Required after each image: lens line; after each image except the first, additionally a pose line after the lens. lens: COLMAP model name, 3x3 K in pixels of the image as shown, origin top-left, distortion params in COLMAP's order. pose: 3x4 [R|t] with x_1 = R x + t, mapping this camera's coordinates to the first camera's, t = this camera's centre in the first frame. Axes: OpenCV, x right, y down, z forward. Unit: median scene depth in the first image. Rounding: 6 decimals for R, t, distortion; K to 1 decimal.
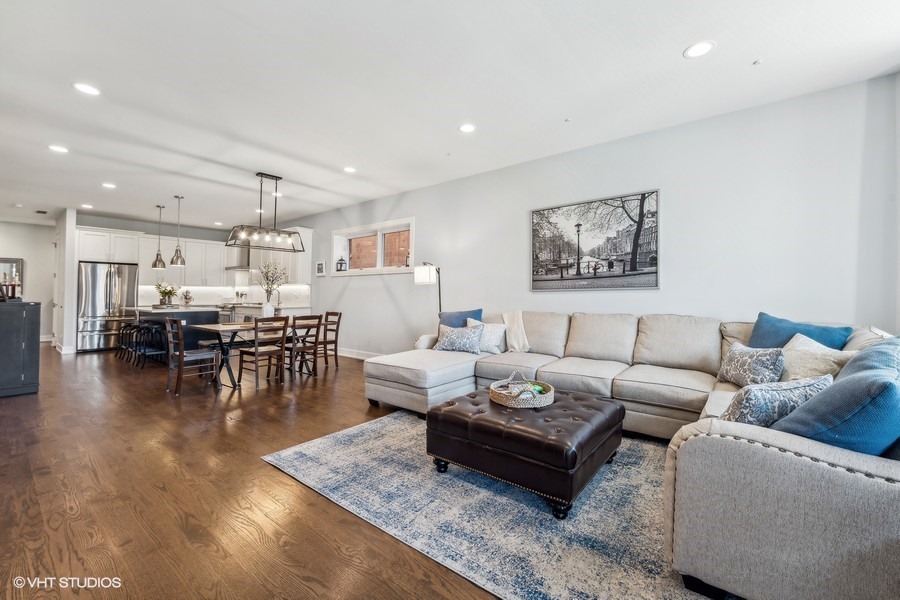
lens RADIAL K [[362.9, 0, 450.0], [0, 362.9, 300.0], [0, 0, 1]] dist [-0.001112, -0.000304]
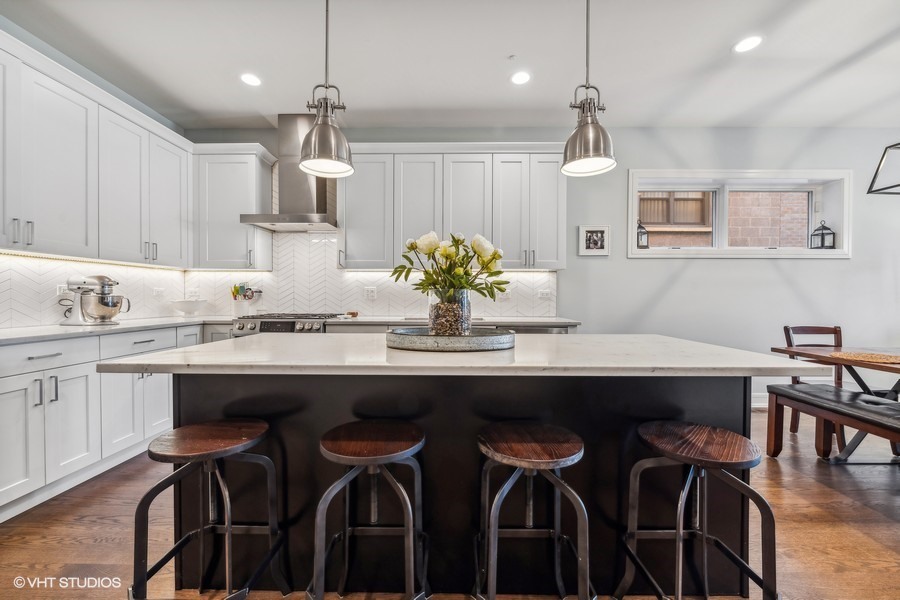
lens RADIAL K [[362.9, 0, 450.0], [0, 362.9, 300.0], [0, 0, 1]] dist [-0.001112, -0.000304]
pose [[0.792598, -0.007729, 0.609696, -1.034601], [0.007176, 0.999969, 0.003347, -0.010499], [-0.609703, 0.001723, 0.792628, 0.922841]]
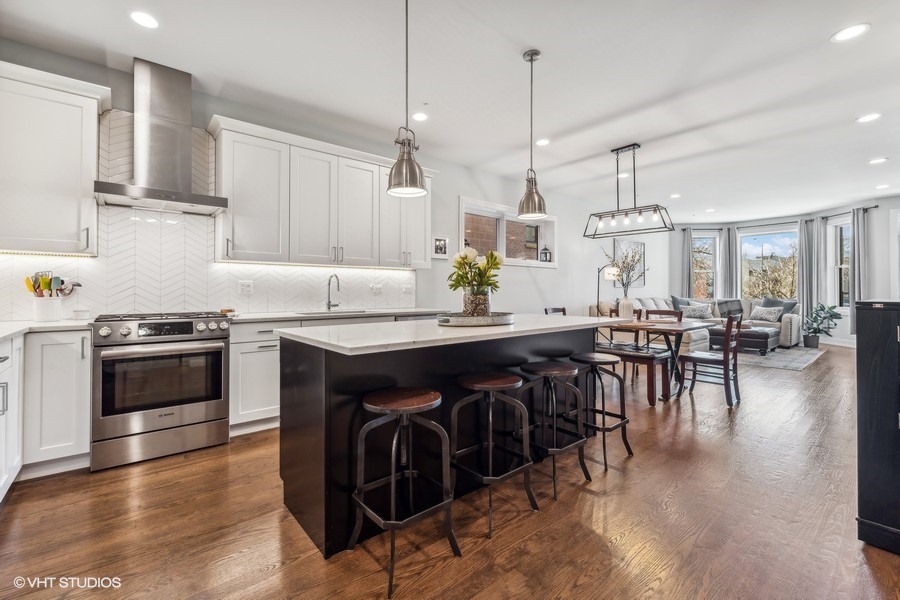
lens RADIAL K [[387.2, 0, 452.7], [0, 387.2, 287.3], [0, 0, 1]] dist [-0.002032, -0.000240]
pose [[0.203123, 0.005100, 0.979140, -1.285035], [0.010754, 0.999914, -0.007439, -0.013829], [-0.979094, 0.012041, 0.203051, 1.067895]]
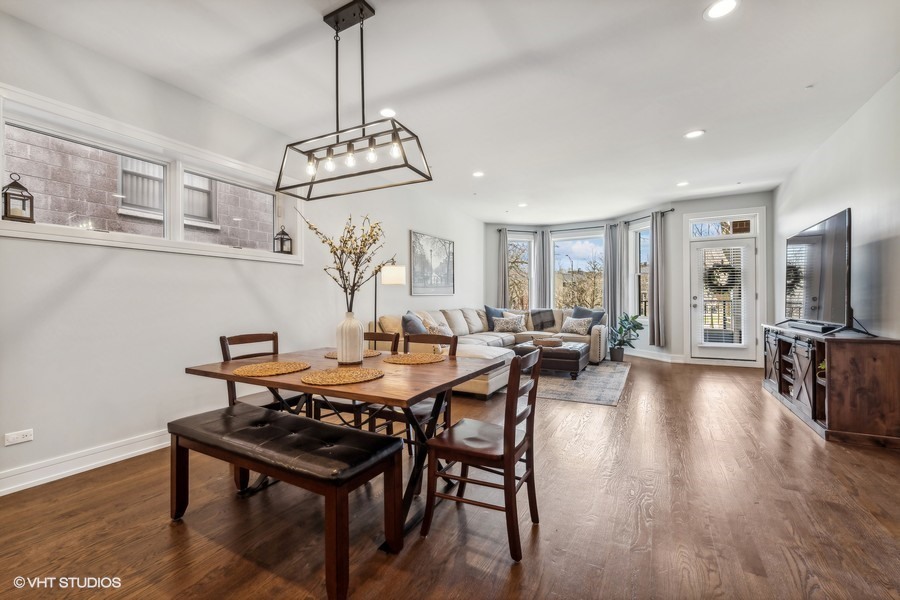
lens RADIAL K [[381.4, 0, 450.0], [0, 381.4, 300.0], [0, 0, 1]] dist [0.001736, 0.000152]
pose [[-0.160143, -0.001921, 0.987092, -0.838788], [0.015319, 0.999873, 0.004431, -0.009799], [-0.986975, 0.015830, -0.160093, 0.843594]]
